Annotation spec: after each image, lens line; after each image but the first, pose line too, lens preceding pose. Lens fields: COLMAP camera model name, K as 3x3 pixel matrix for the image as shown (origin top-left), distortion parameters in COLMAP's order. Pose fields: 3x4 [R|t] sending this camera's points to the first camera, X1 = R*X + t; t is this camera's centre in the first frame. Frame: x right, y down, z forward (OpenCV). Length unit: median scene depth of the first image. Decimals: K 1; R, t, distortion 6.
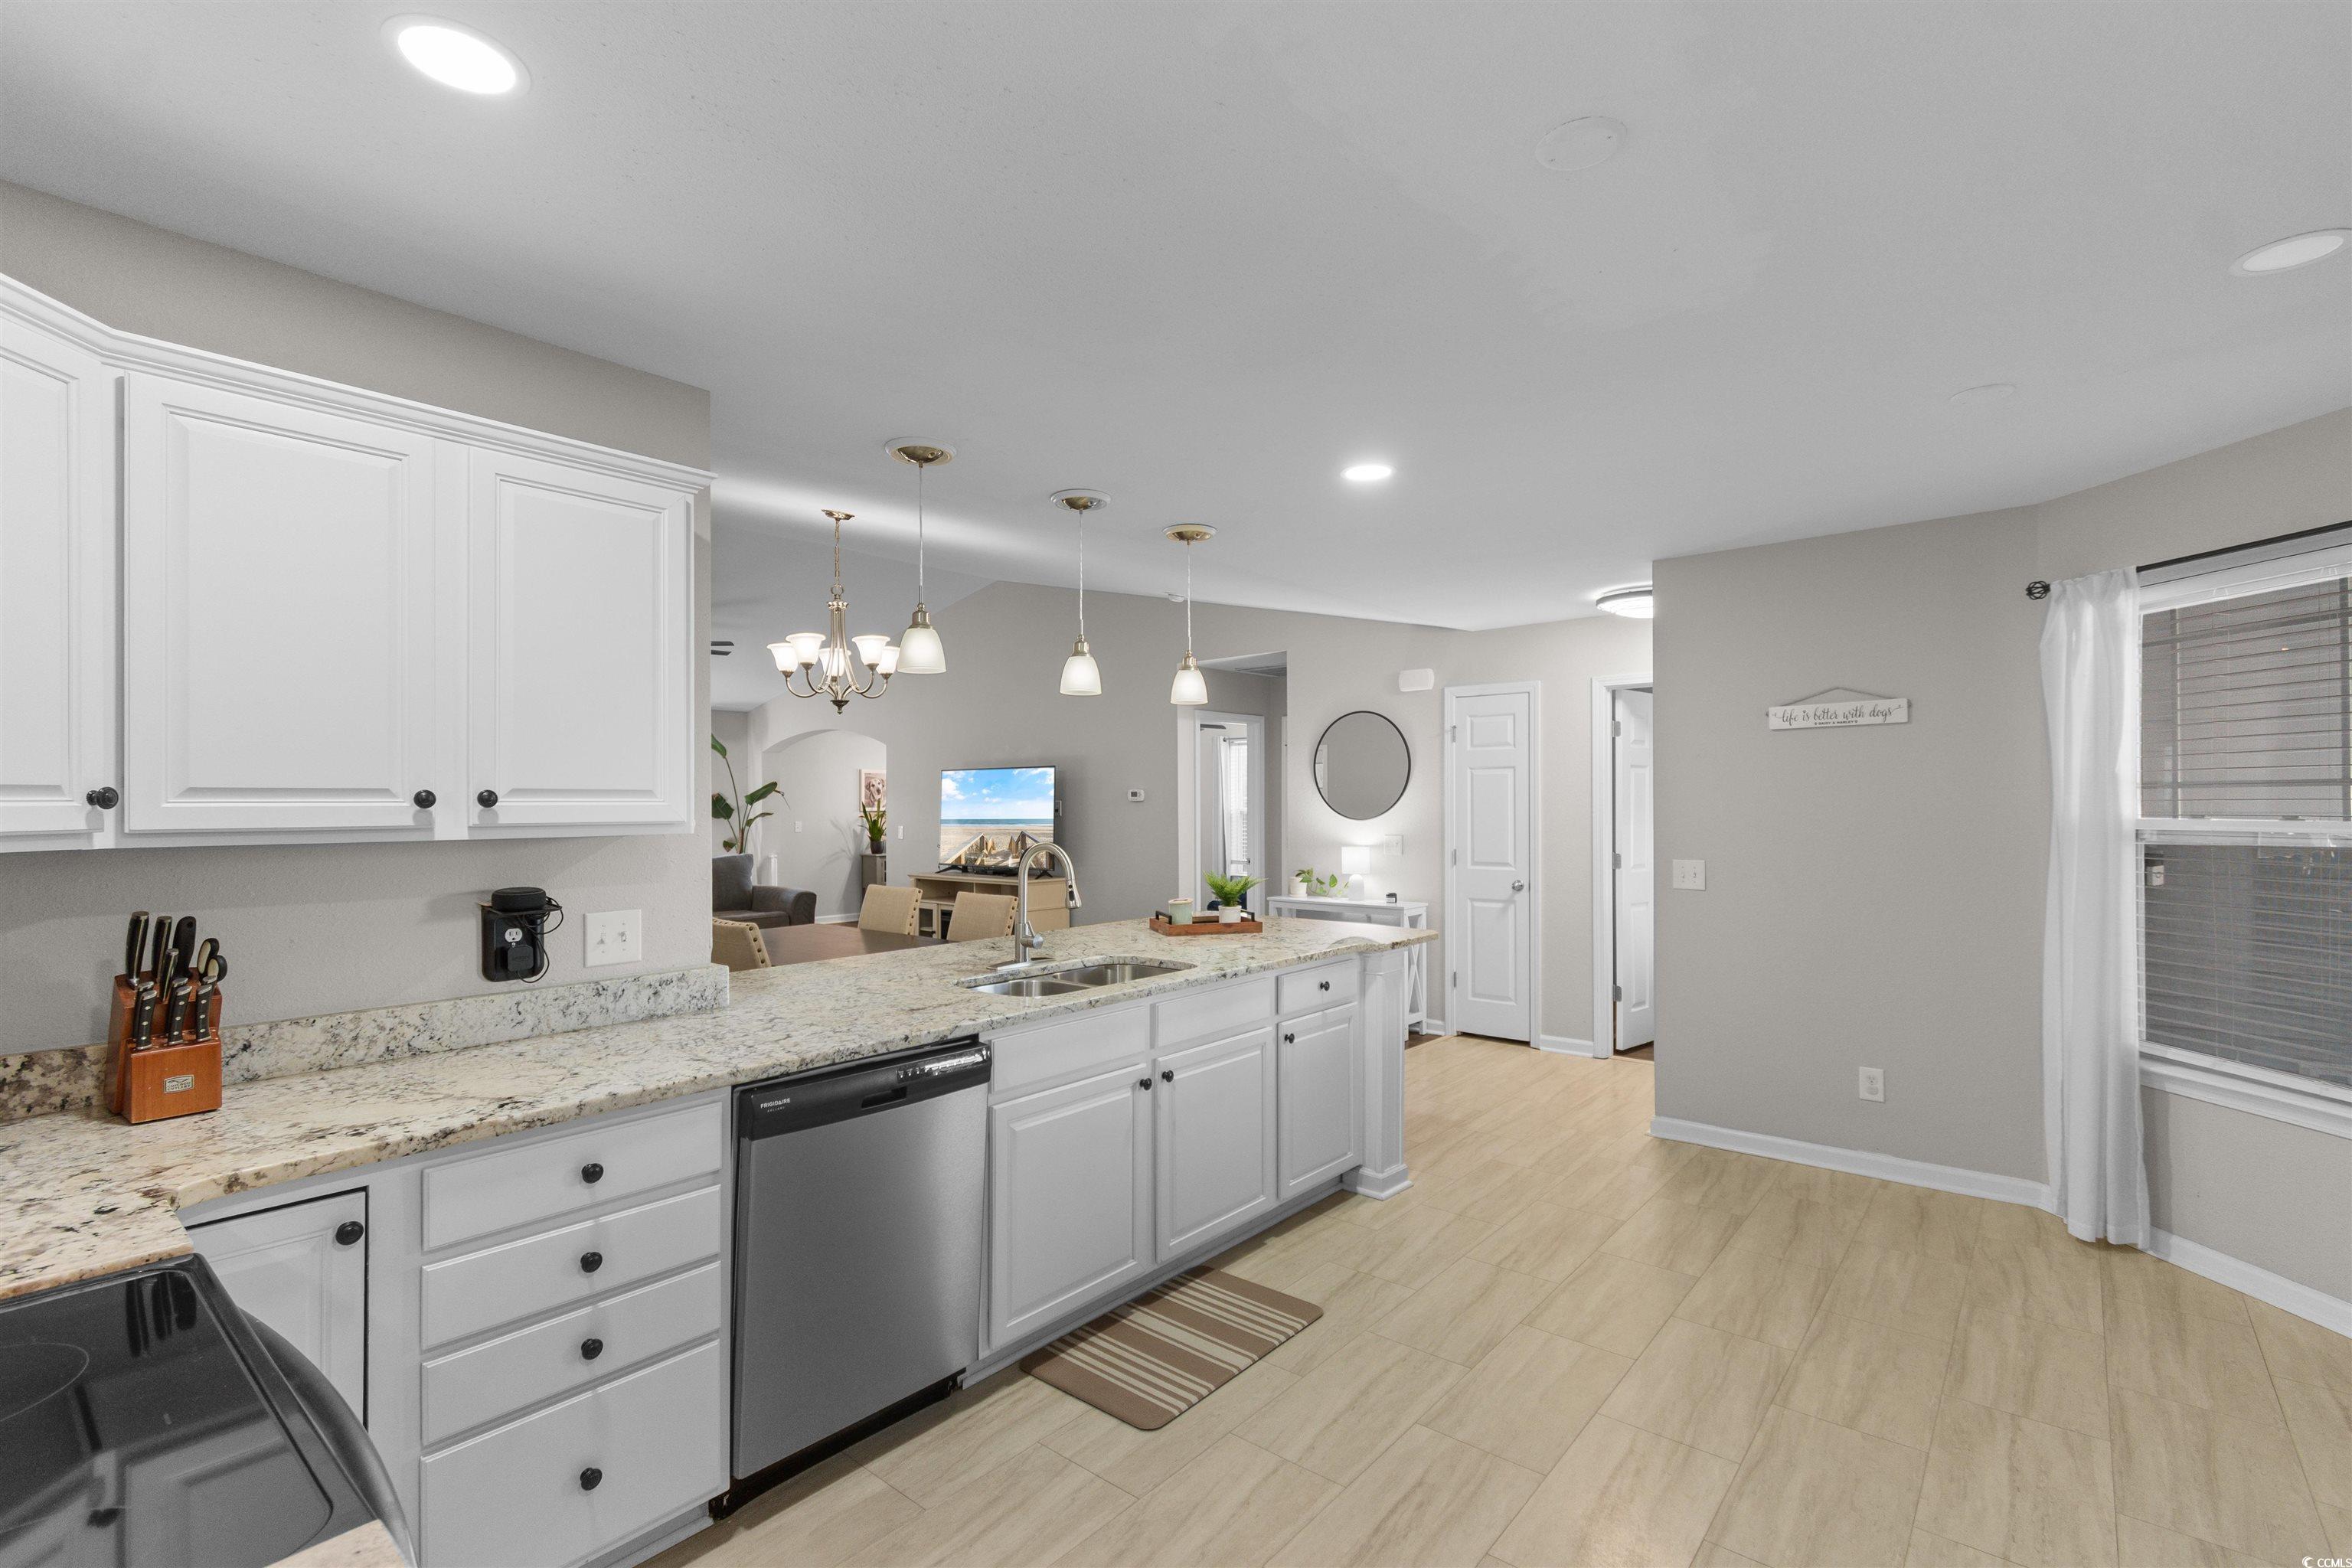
lens RADIAL K [[1063.5, 0, 1201.0], [0, 1063.5, 794.1], [0, 0, 1]] dist [0.009395, -0.000105]
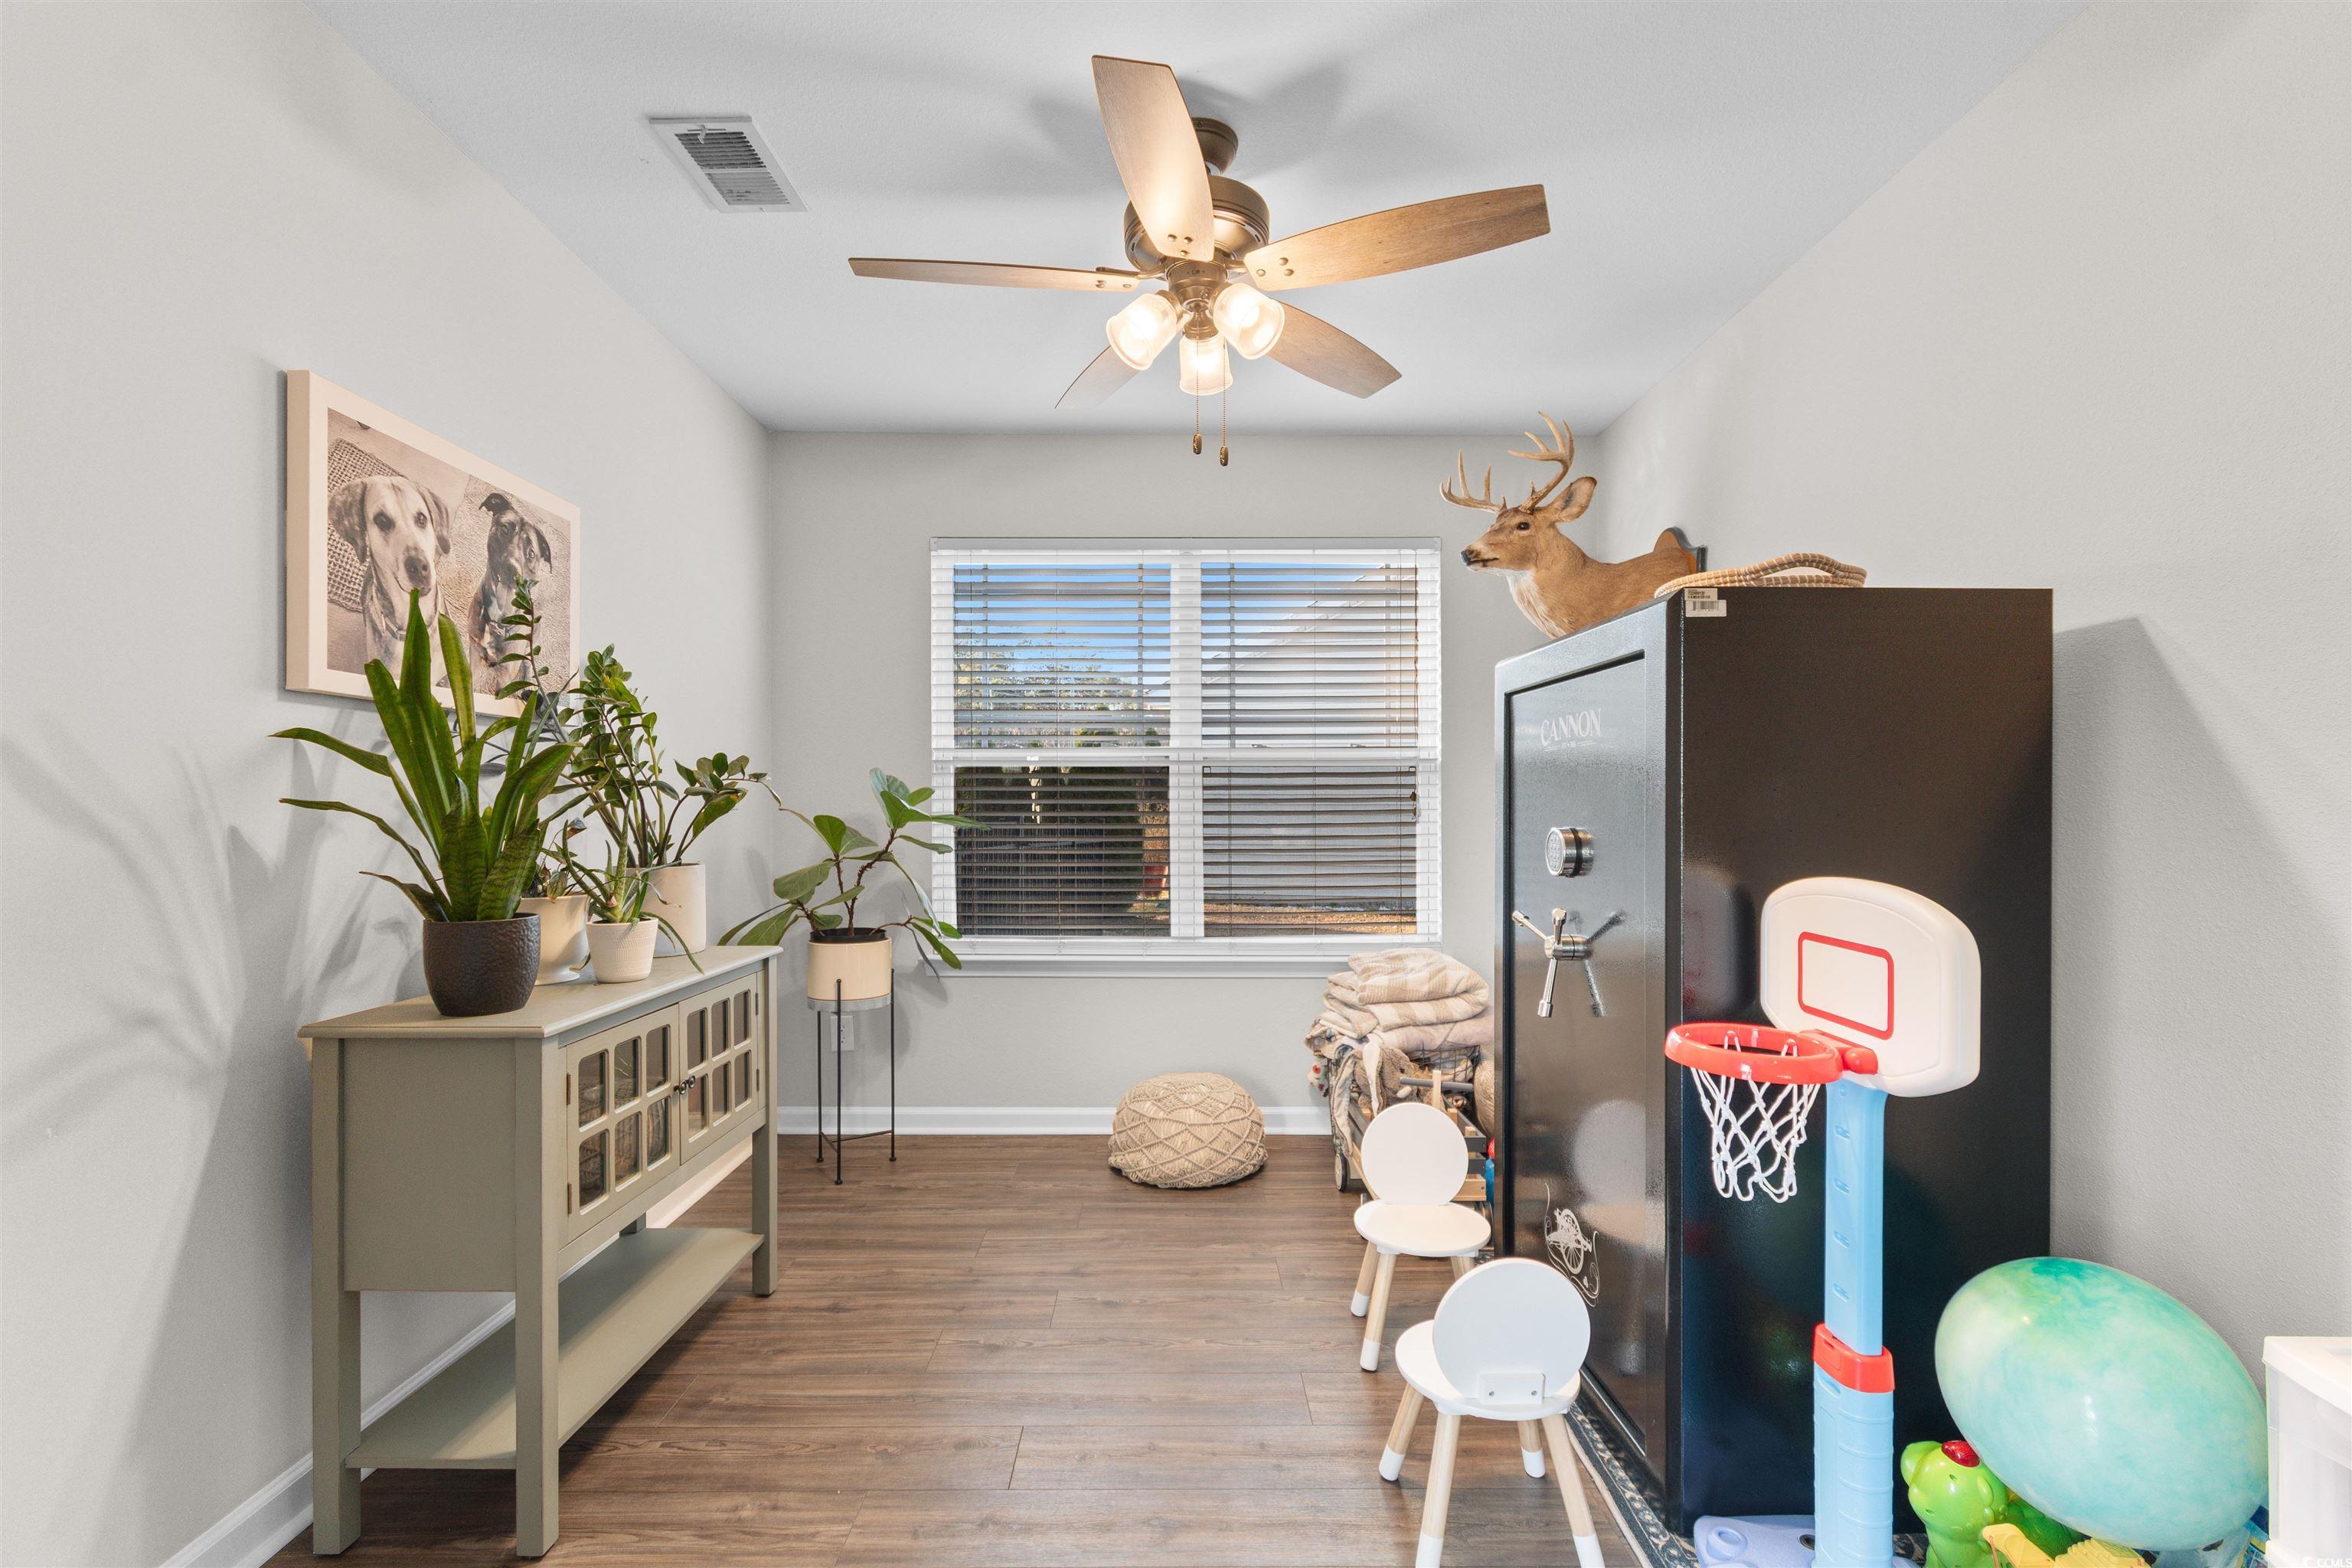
lens RADIAL K [[1063.5, 0, 1188.4], [0, 1063.5, 805.9], [0, 0, 1]] dist [0.009395, -0.000105]
pose [[0.790076, -0.003838, 0.612998, -1.083399], [0.000297, 0.999983, 0.005878, 0.099585], [-0.613009, -0.004462, 0.790063, 2.864942]]
